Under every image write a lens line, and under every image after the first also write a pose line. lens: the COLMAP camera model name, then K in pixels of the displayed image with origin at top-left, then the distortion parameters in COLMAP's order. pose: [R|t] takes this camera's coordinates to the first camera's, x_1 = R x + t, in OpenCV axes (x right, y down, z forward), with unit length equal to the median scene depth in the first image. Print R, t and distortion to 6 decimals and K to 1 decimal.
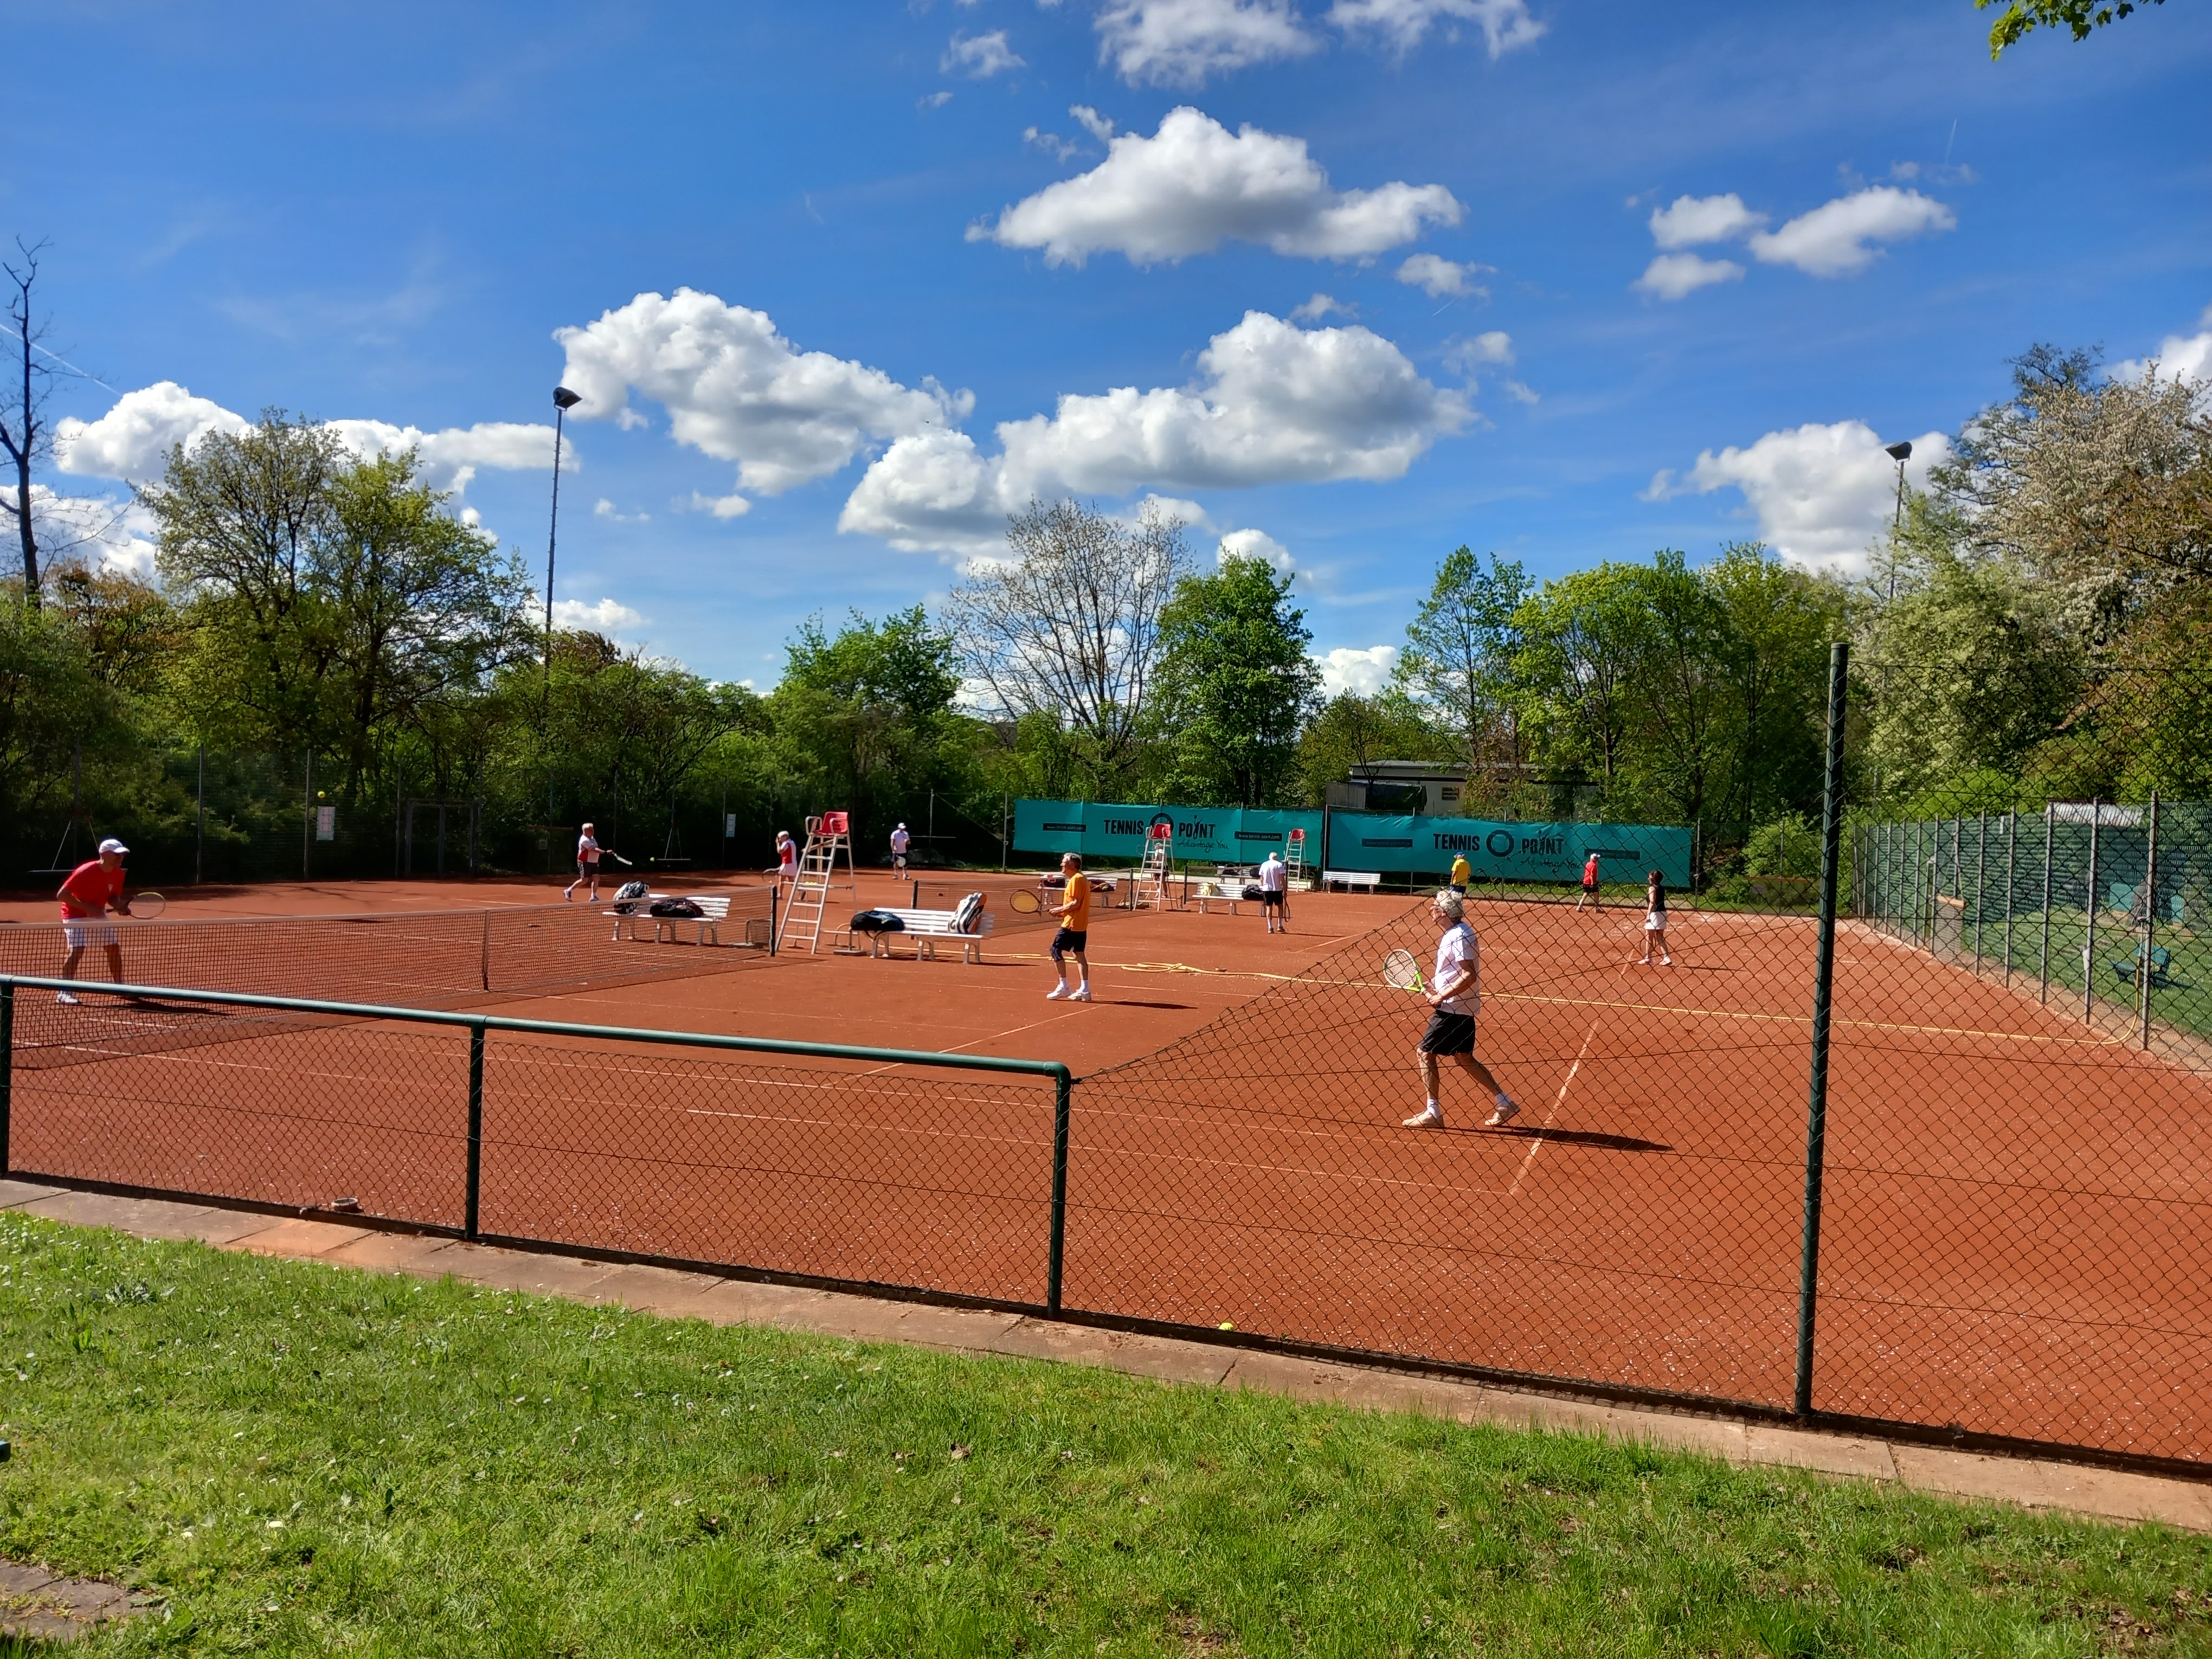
lens RADIAL K [[1751.1, 0, 1108.7], [0, 1751.1, 874.5], [0, 0, 1]] dist [0.187774, -0.405821]
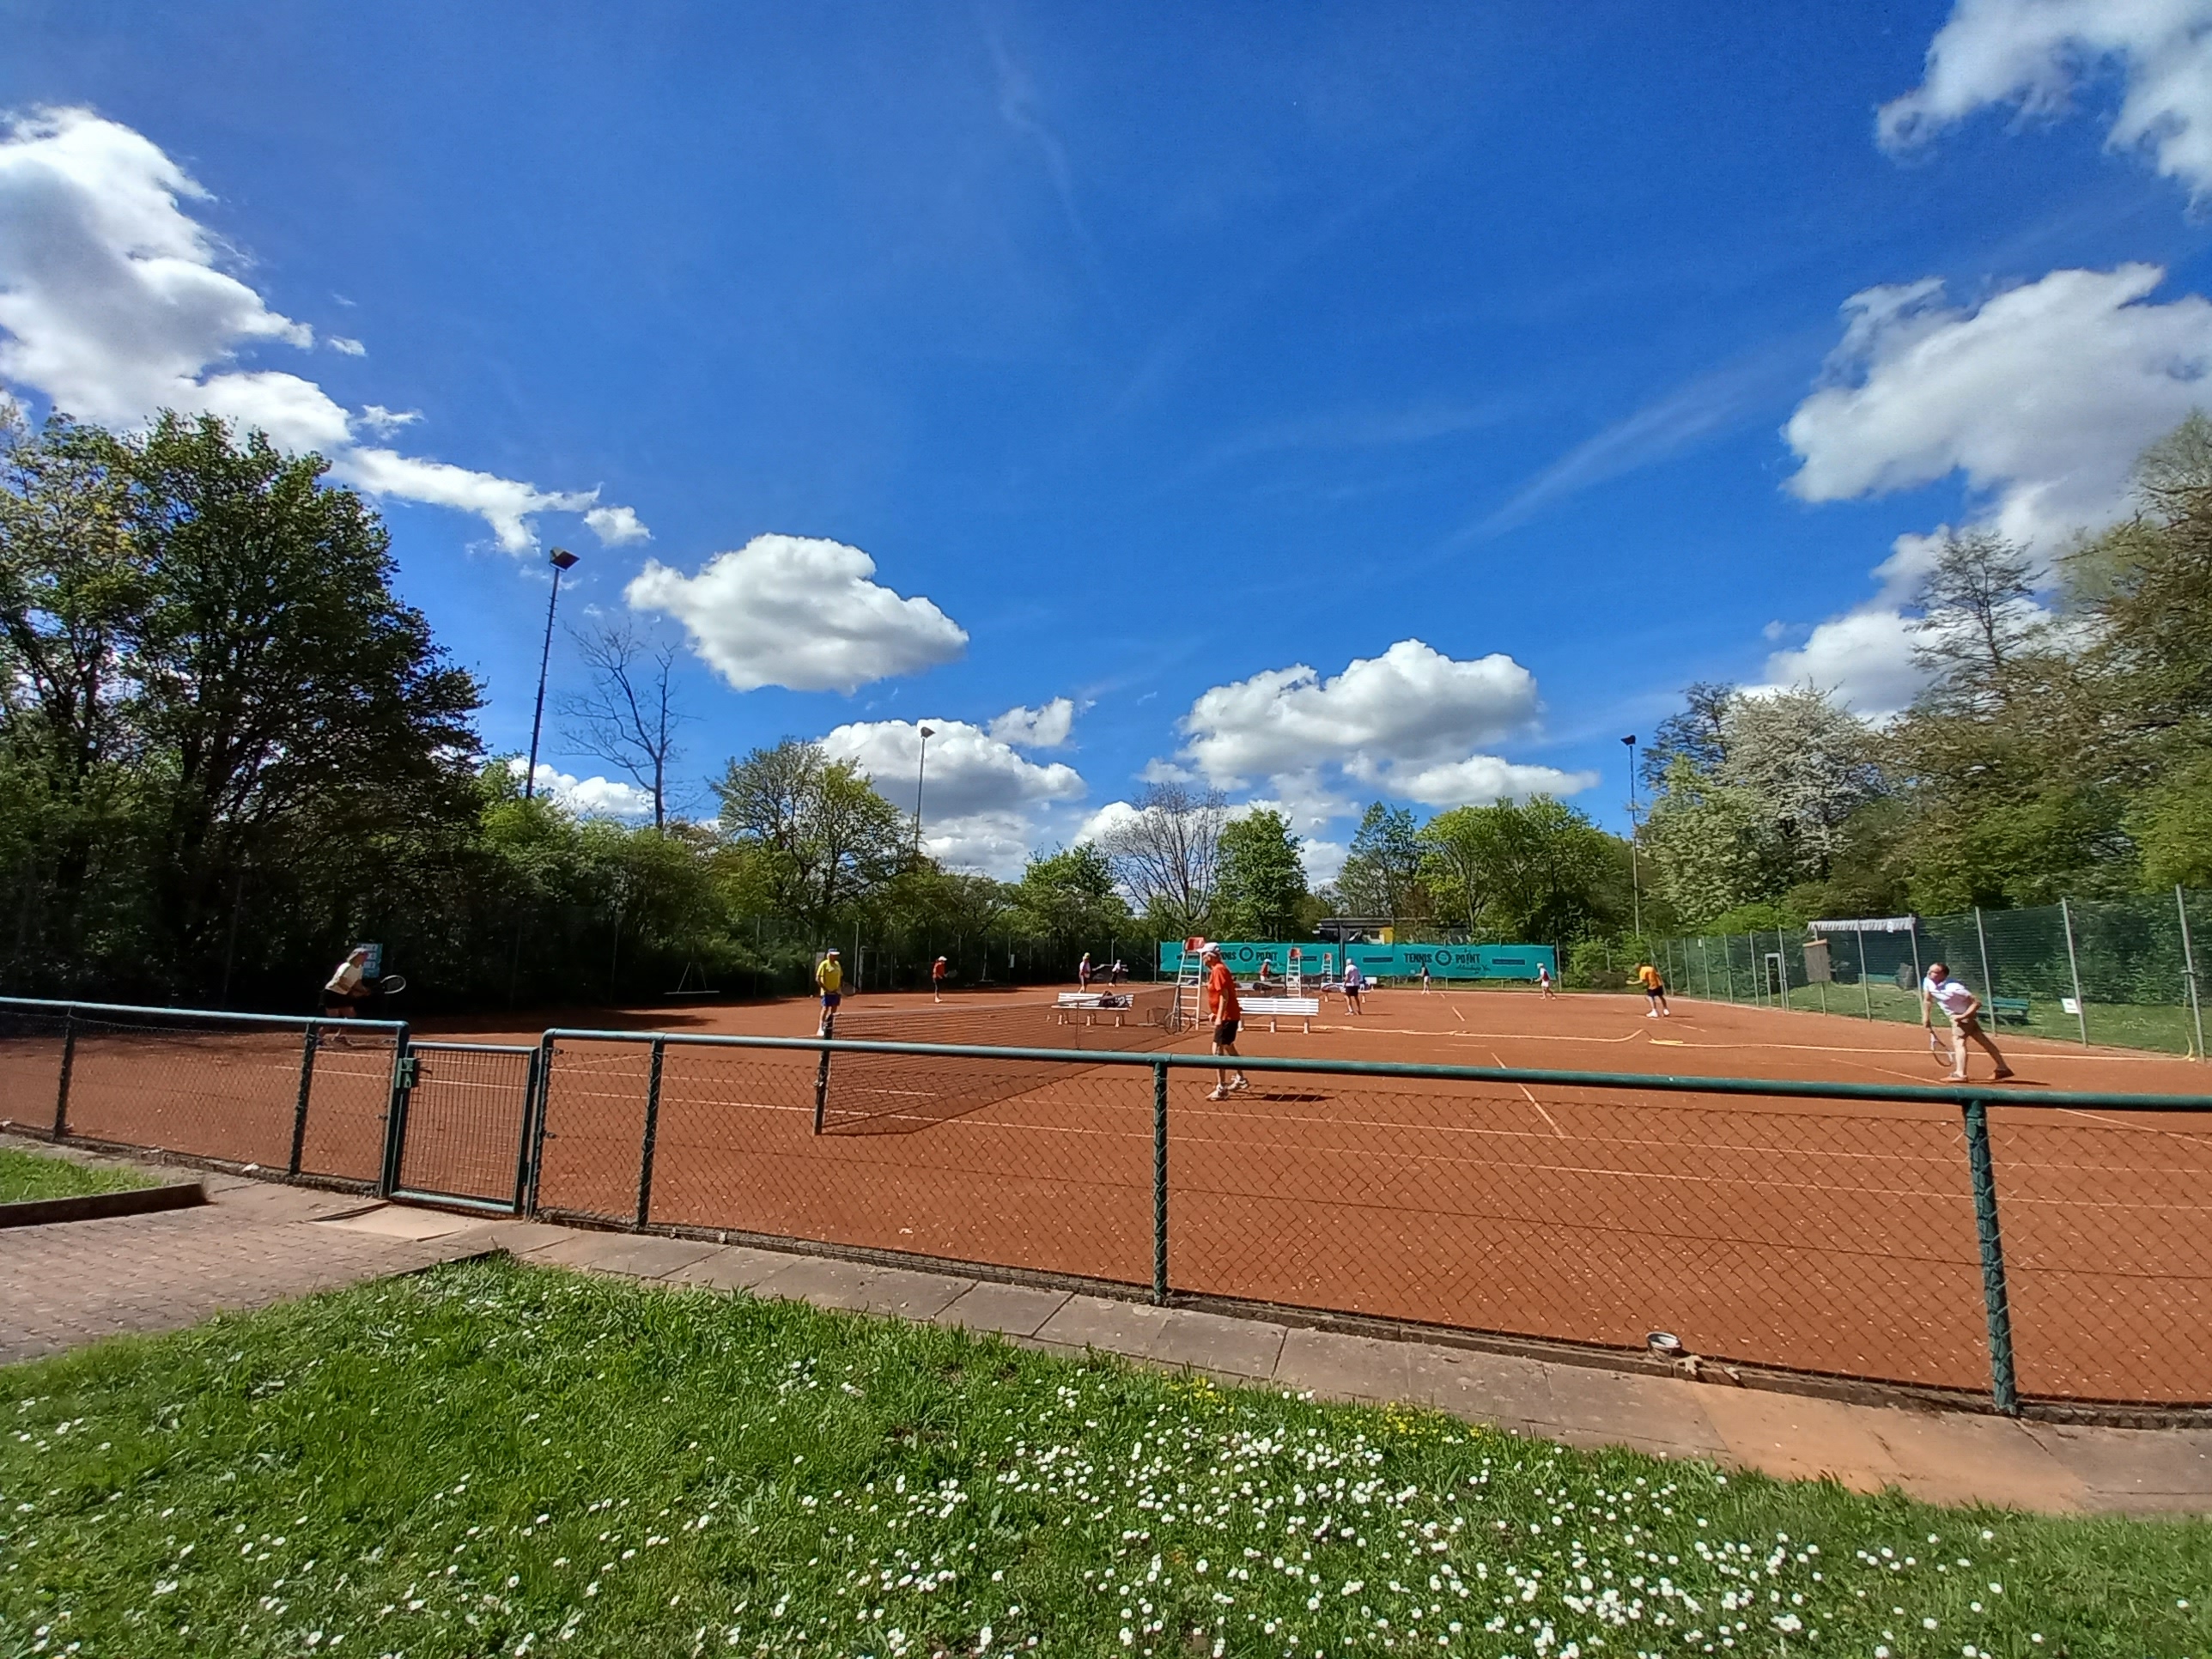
lens RADIAL K [[891.9, 0, 1106.0], [0, 891.9, 829.5], [0, 0, 1]] dist [0.010360, -0.000063]
pose [[0.999397, -0.033763, -0.008048, -0.087172], [0.031837, 0.984073, -0.174892, 0.001713], [0.013824, 0.174531, 0.984555, 0.071285]]
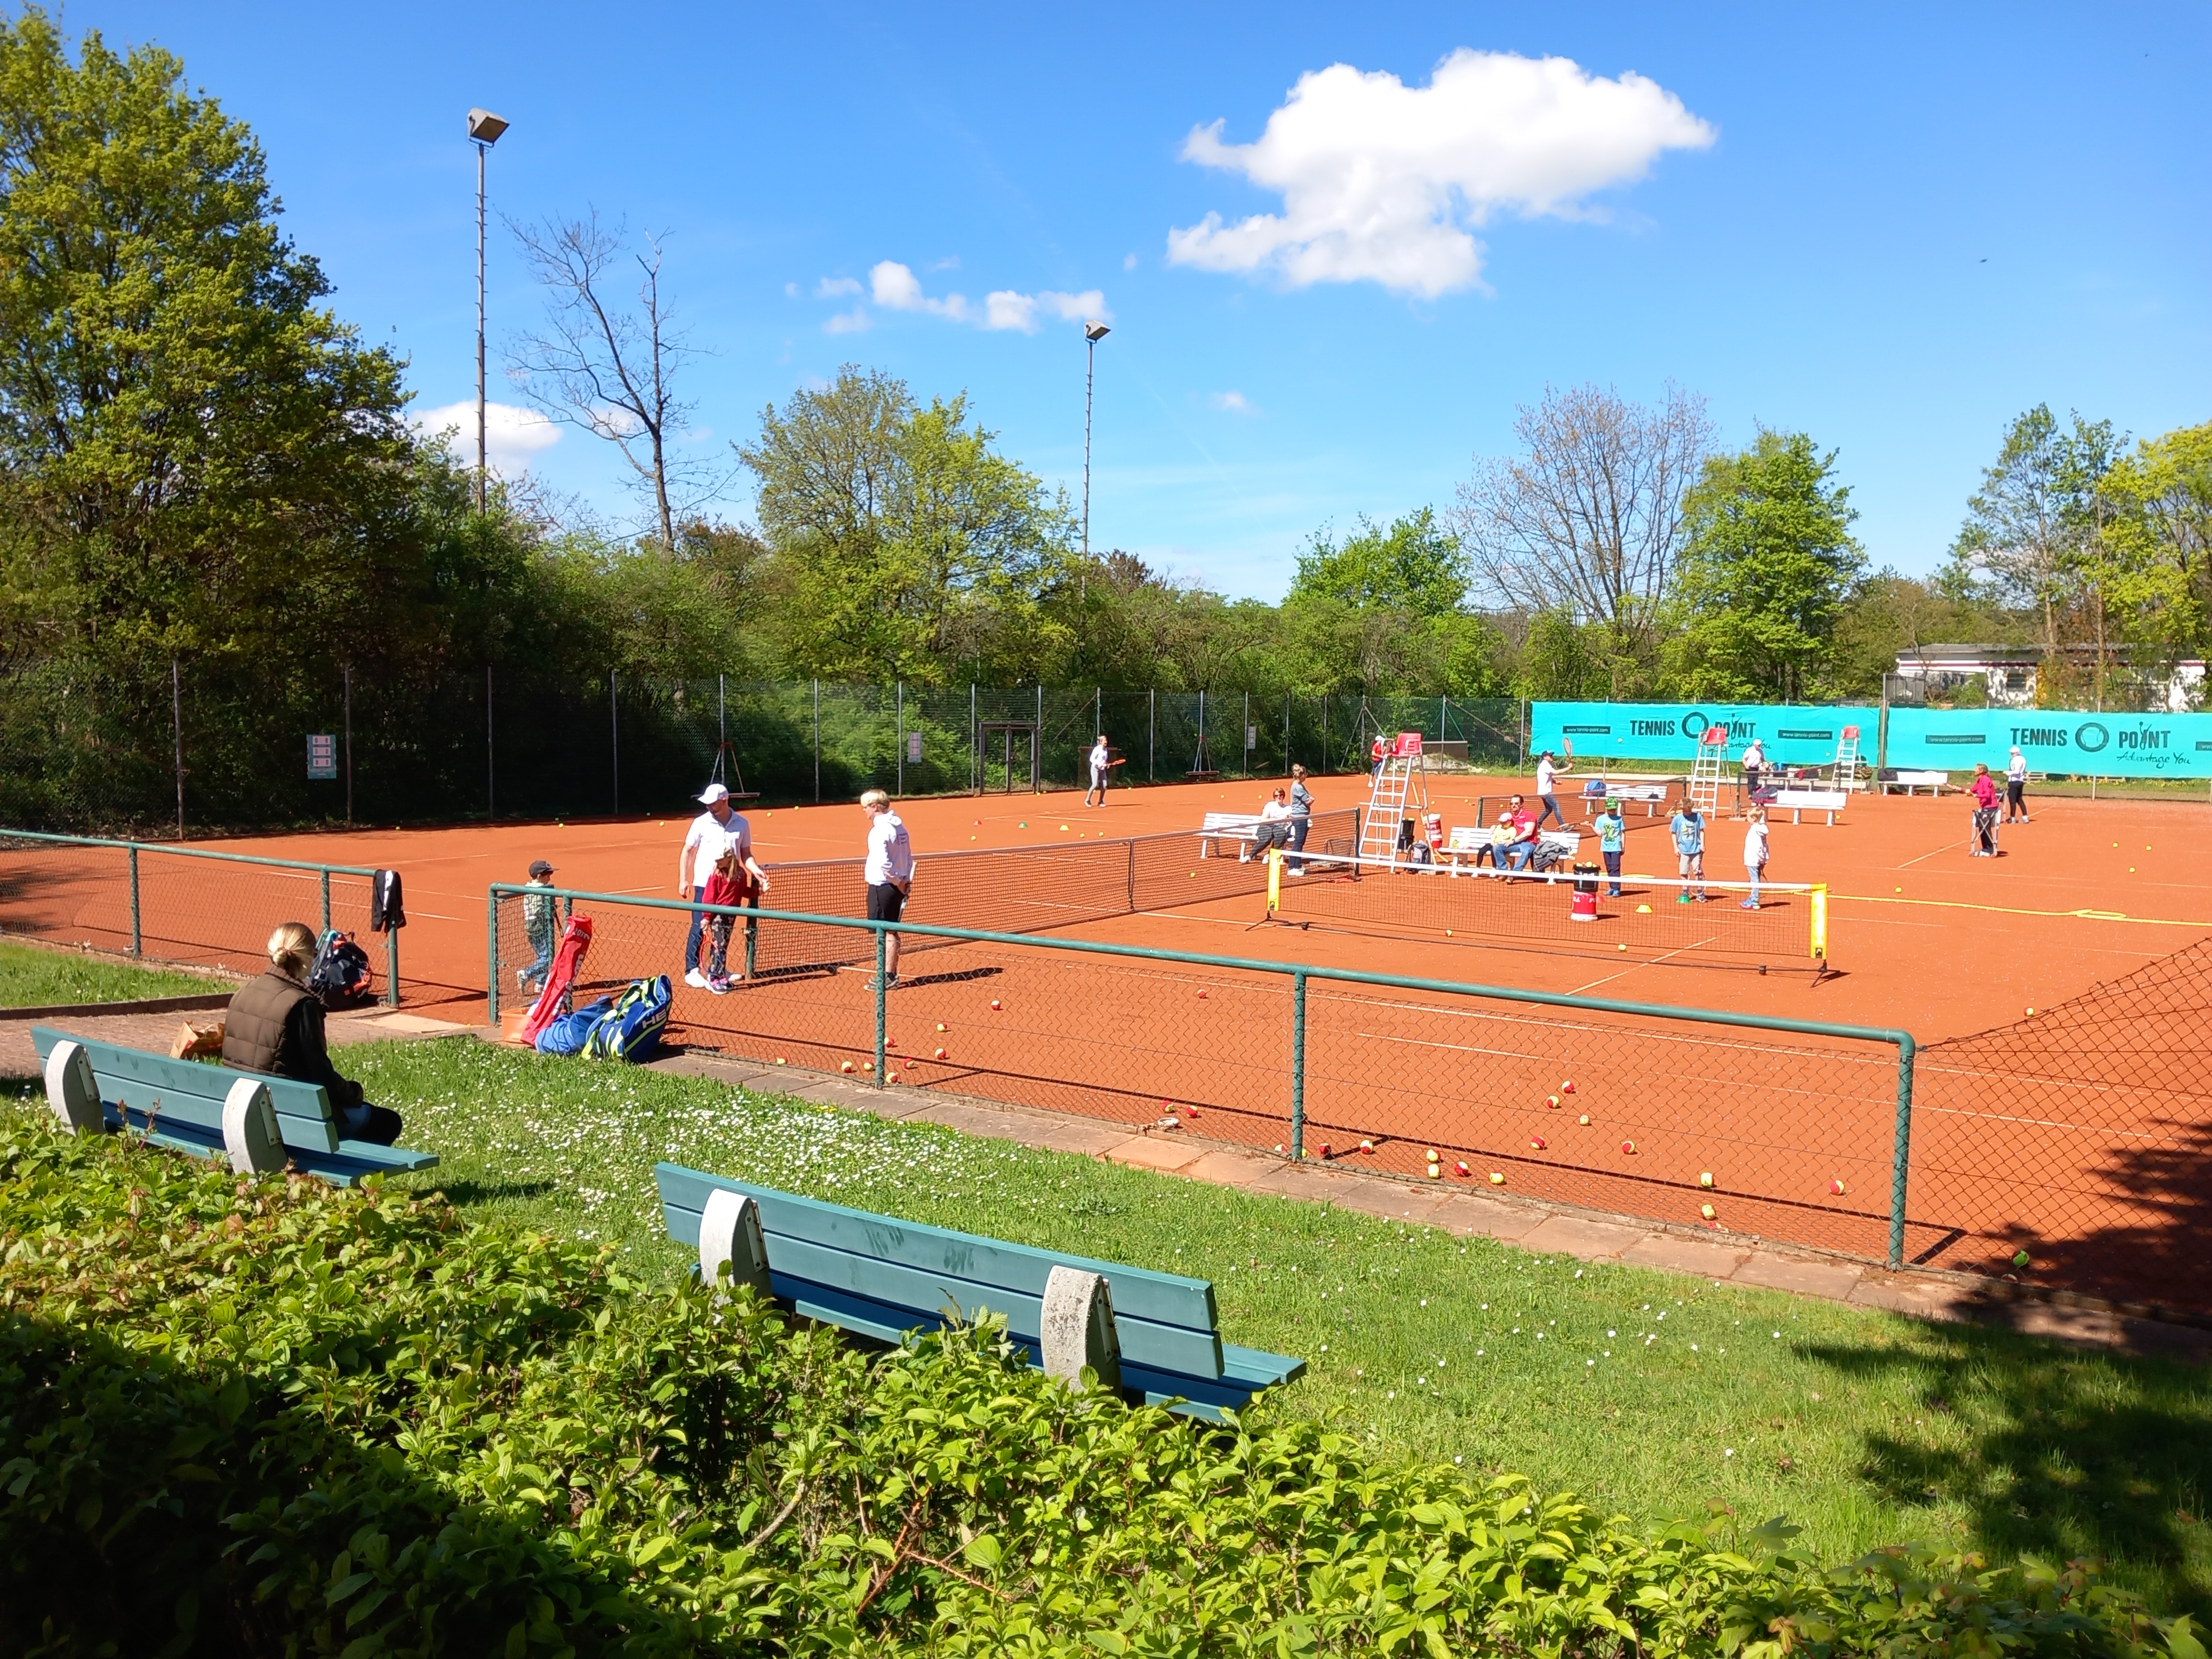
lens RADIAL K [[1754.4, 0, 1074.1], [0, 1754.4, 896.4], [0, 0, 1]] dist [0.003783, -0.001668]
pose [[0.960884, 0.002616, -0.276939, -0.025380], [0.017214, 0.997458, 0.069147, -0.006068], [0.276416, -0.071209, 0.958396, -0.013500]]
